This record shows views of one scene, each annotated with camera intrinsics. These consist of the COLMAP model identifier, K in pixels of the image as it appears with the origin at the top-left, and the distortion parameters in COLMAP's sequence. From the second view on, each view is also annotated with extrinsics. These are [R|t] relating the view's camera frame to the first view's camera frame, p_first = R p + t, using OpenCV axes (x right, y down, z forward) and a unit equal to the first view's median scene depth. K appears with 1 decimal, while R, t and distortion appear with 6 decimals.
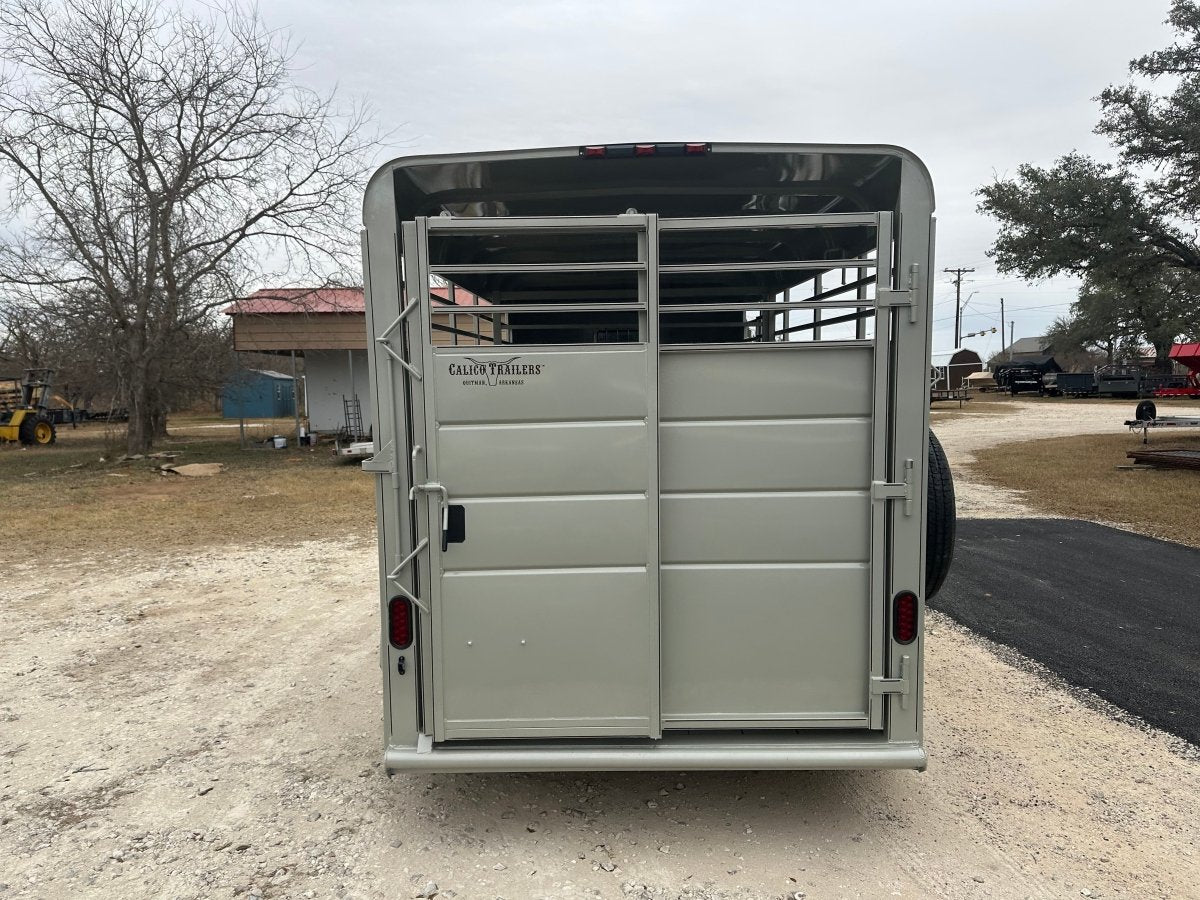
lens RADIAL K [[841.9, 0, 604.7], [0, 841.9, 446.3], [0, 0, 1]] dist [0.006600, -0.001600]
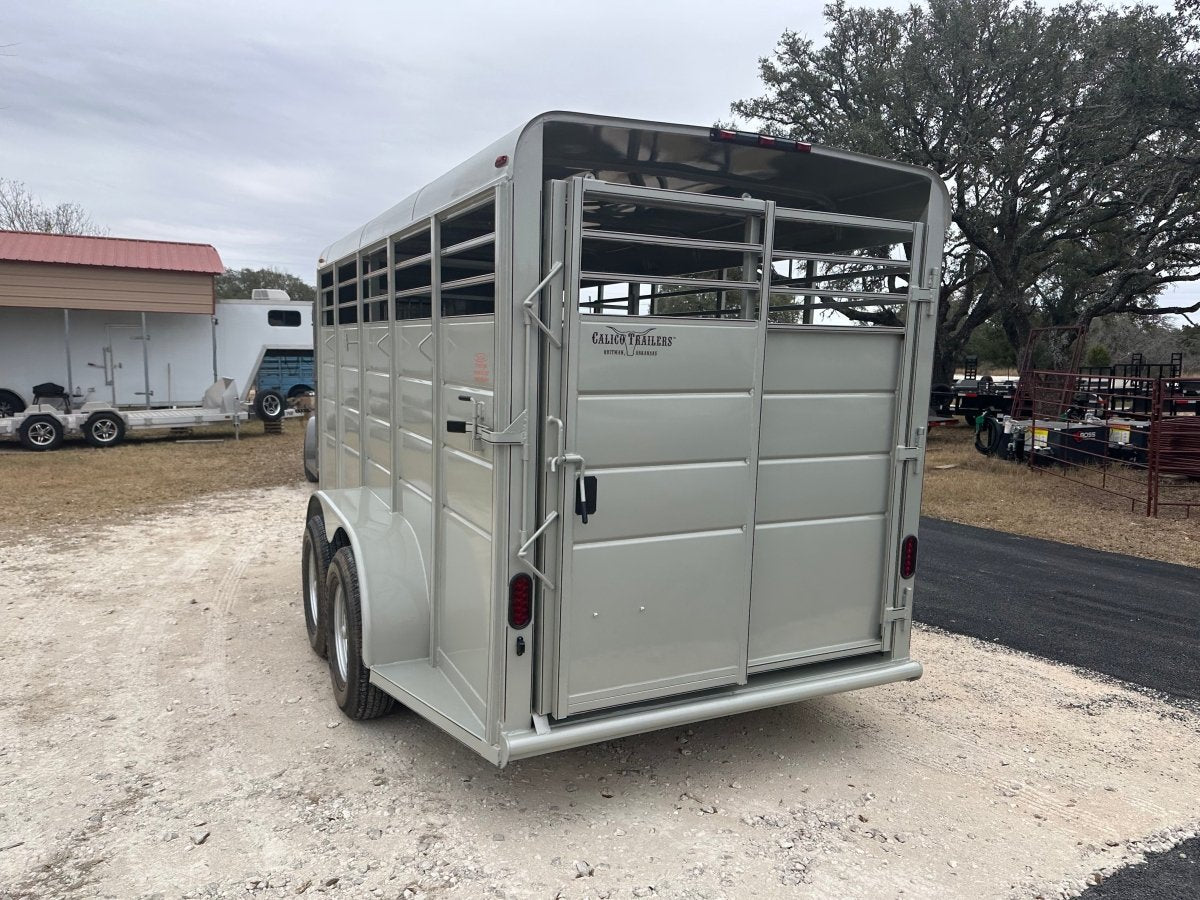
lens RADIAL K [[831.4, 0, 600.0], [0, 831.4, 450.0], [0, 0, 1]] dist [0.040698, -0.041534]
pose [[0.890795, -0.016556, 0.454104, -0.580437], [0.004724, 0.999619, 0.027177, 0.012379], [-0.454381, -0.022064, 0.890534, 0.123769]]
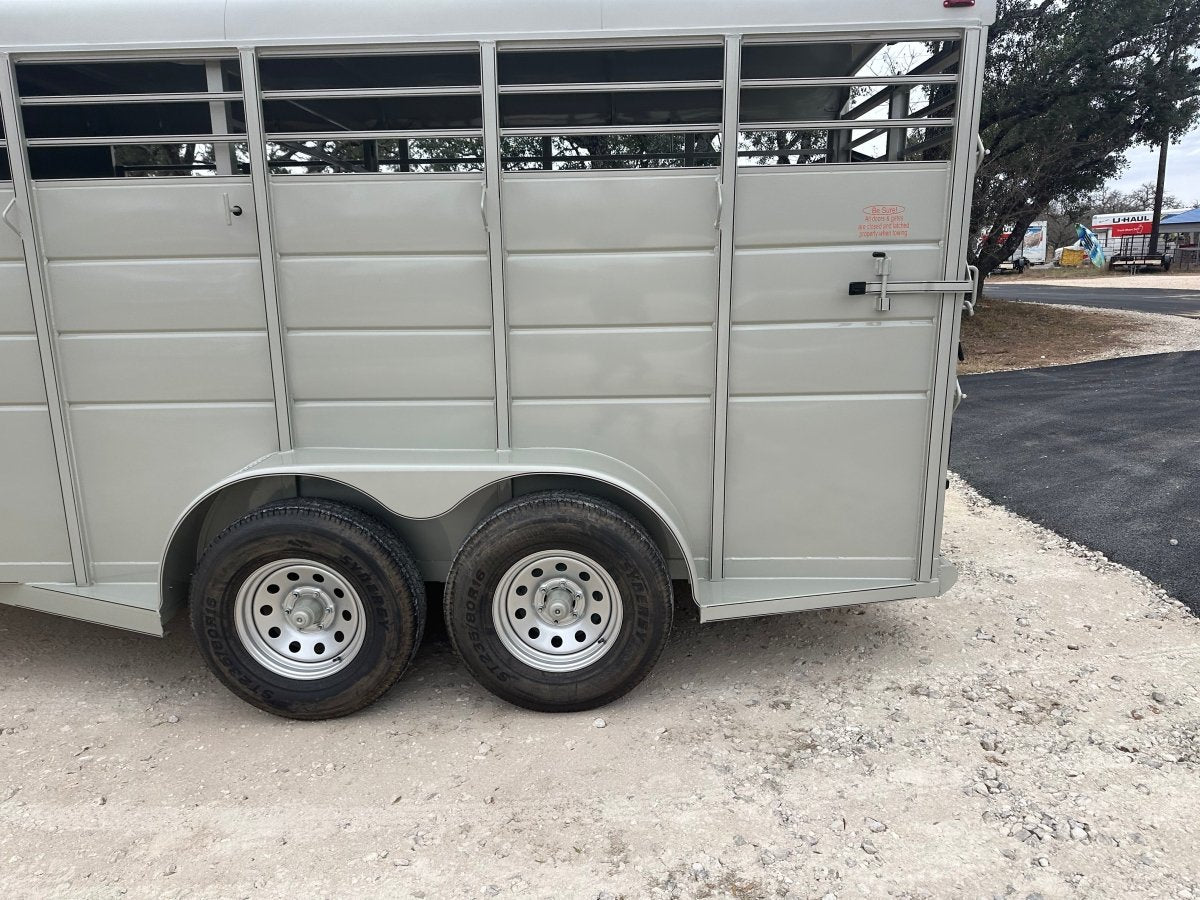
lens RADIAL K [[832.5, 0, 600.0], [0, 832.5, 450.0], [0, 0, 1]] dist [0.099364, -0.129052]
pose [[0.023821, -0.214203, 0.976499, -1.246201], [0.113367, 0.971054, 0.210243, -0.043901], [-0.993268, 0.105695, 0.047415, 1.355108]]
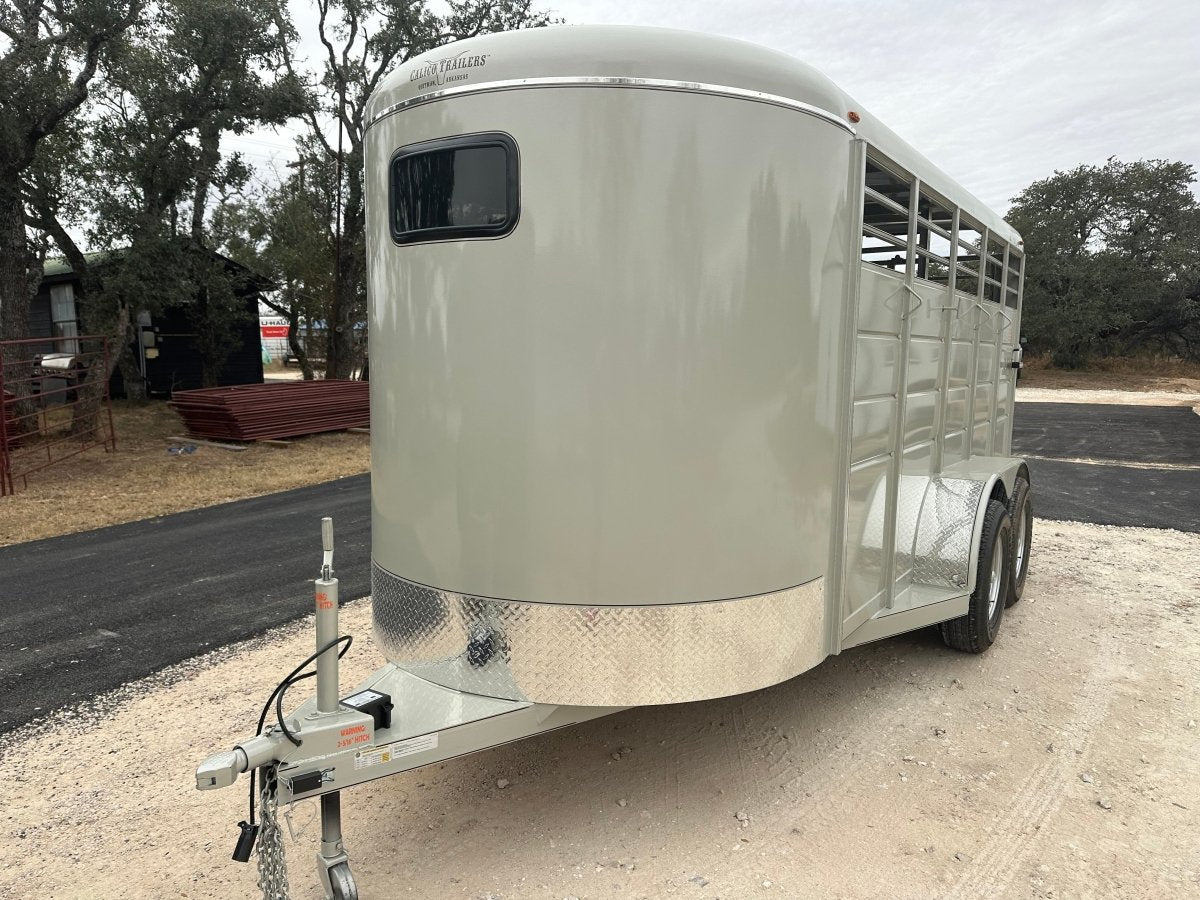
lens RADIAL K [[841.9, 0, 604.7], [0, 841.9, 446.3], [0, 0, 1]] dist [0.006600, -0.001600]
pose [[-0.833894, -0.062537, 0.548371, -0.572685], [0.048090, 0.981549, 0.185067, -0.212192], [-0.549826, 0.180697, -0.815500, 3.279353]]
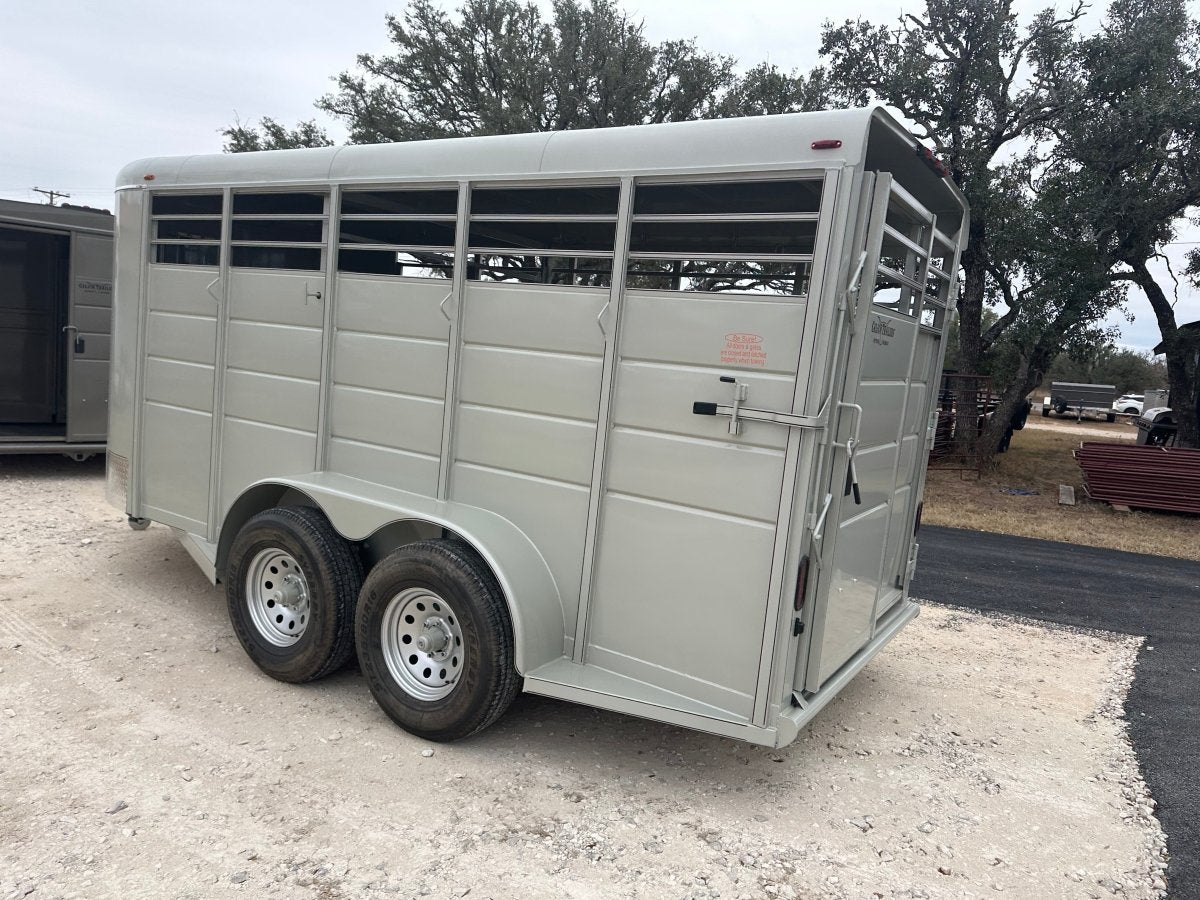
lens RADIAL K [[822.7, 0, 611.0], [0, 822.7, 444.5], [0, 0, 1]] dist [0.082699, -0.101552]
pose [[0.518686, -0.034922, 0.854251, -1.153372], [-0.019601, 0.998417, 0.052717, 0.004474], [-0.854740, -0.044088, 0.517181, 0.693420]]
